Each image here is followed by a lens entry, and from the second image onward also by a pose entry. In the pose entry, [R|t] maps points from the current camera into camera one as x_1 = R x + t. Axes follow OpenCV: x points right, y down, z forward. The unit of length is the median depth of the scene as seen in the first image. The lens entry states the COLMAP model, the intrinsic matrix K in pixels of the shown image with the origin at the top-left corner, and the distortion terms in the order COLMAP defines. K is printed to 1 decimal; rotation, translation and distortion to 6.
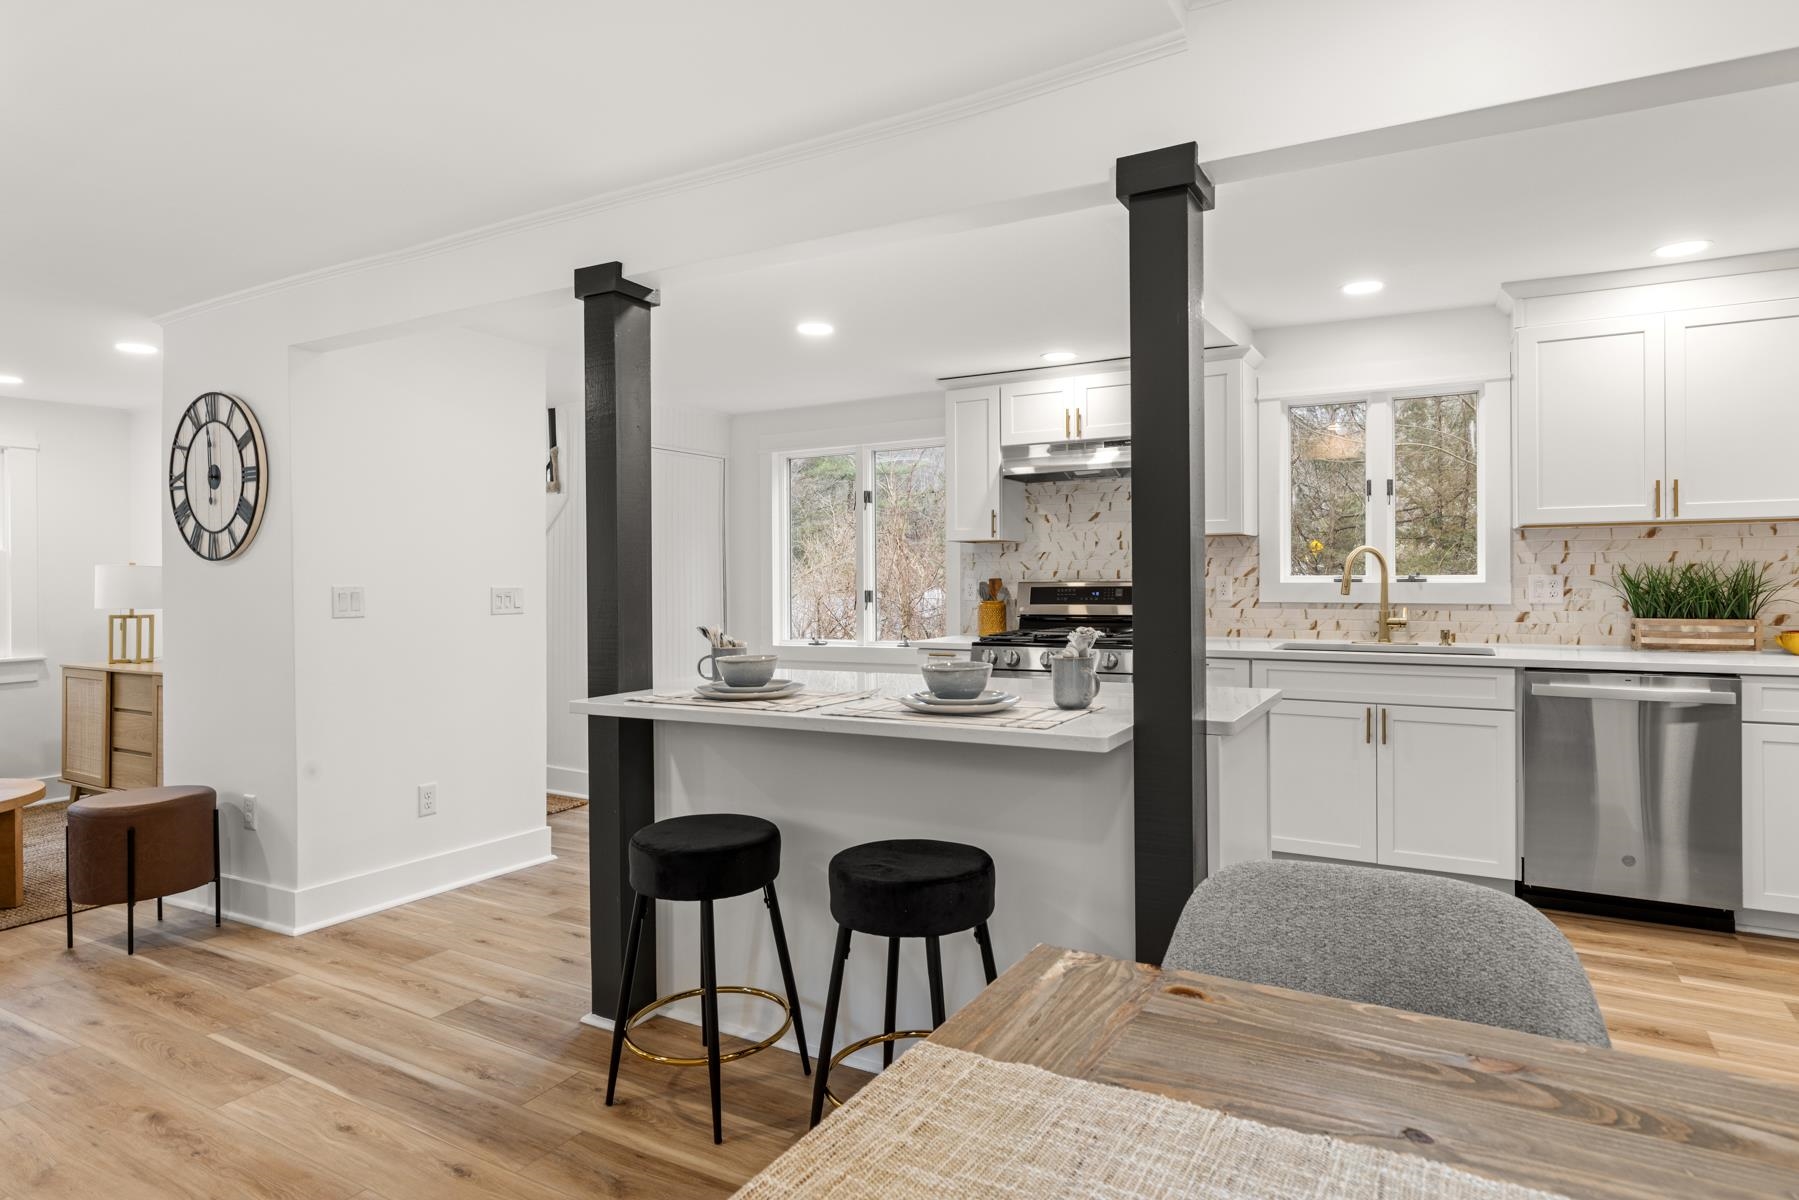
lens RADIAL K [[1037.7, 0, 900.1], [0, 1037.7, 600.0], [0, 0, 1]] dist [-0.005137, -0.000679]
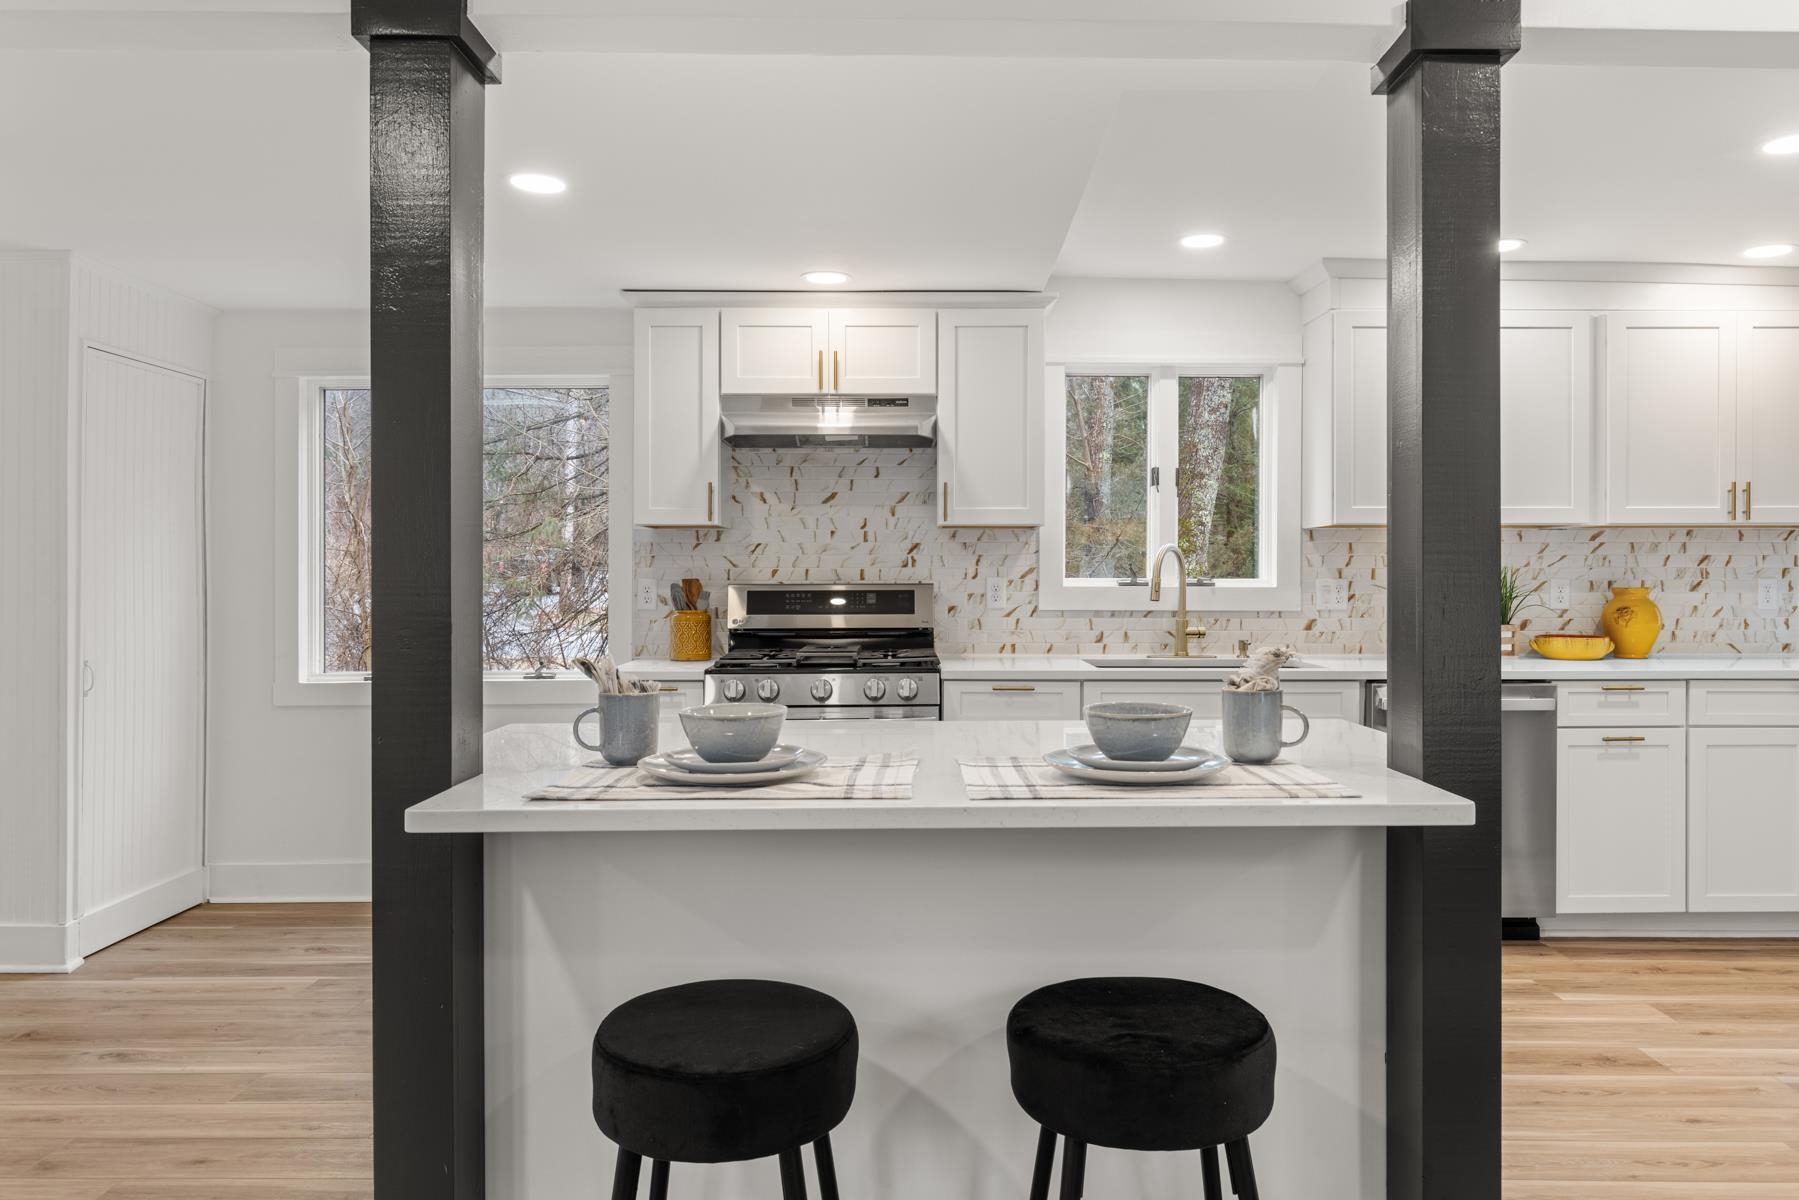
lens RADIAL K [[1264.6, 0, 900.3], [0, 1264.6, 592.3], [0, 0, 1]] dist [-0.004677, 0.001242]
pose [[0.855718, 0.001393, 0.517441, -0.275156], [0.004677, 0.999935, -0.010426, -0.002258], [-0.517421, 0.011342, 0.855656, 0.215076]]
